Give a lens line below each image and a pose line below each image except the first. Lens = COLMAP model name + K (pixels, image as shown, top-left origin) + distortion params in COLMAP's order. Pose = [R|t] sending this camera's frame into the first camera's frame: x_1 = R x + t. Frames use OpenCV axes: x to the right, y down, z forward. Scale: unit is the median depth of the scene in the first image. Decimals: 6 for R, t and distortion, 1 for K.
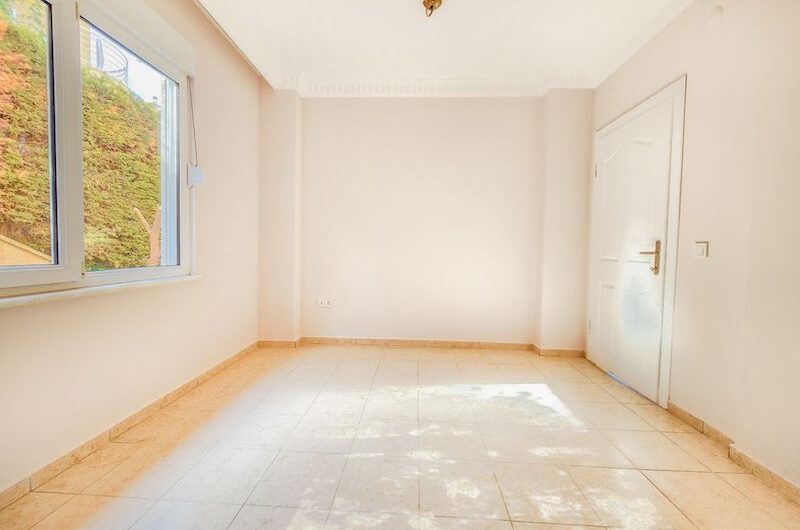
lens RADIAL K [[325.2, 0, 401.0], [0, 325.2, 262.4], [0, 0, 1]] dist [0.002903, 0.000248]
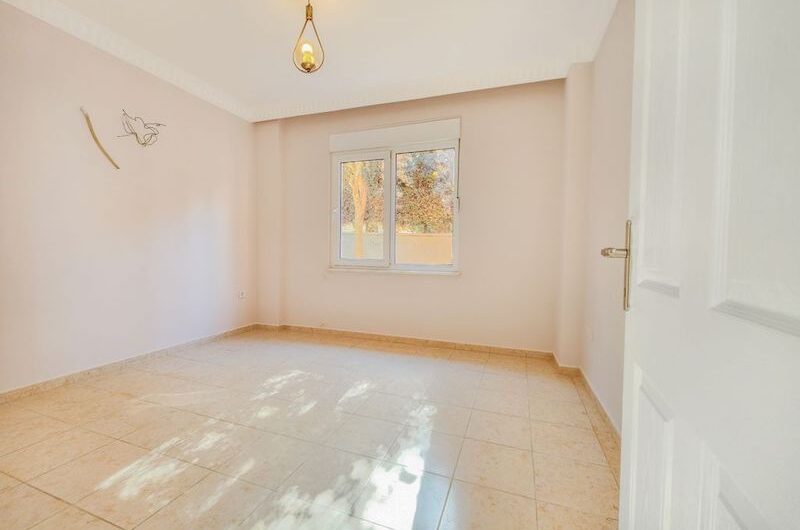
lens RADIAL K [[325.2, 0, 401.0], [0, 325.2, 262.4], [0, 0, 1]] dist [0.002903, 0.000248]
pose [[-0.293026, 0.015459, -0.955980, 0.814317], [-0.050493, 0.998224, 0.031619, -0.039639], [0.954770, 0.057536, -0.291725, 1.139415]]
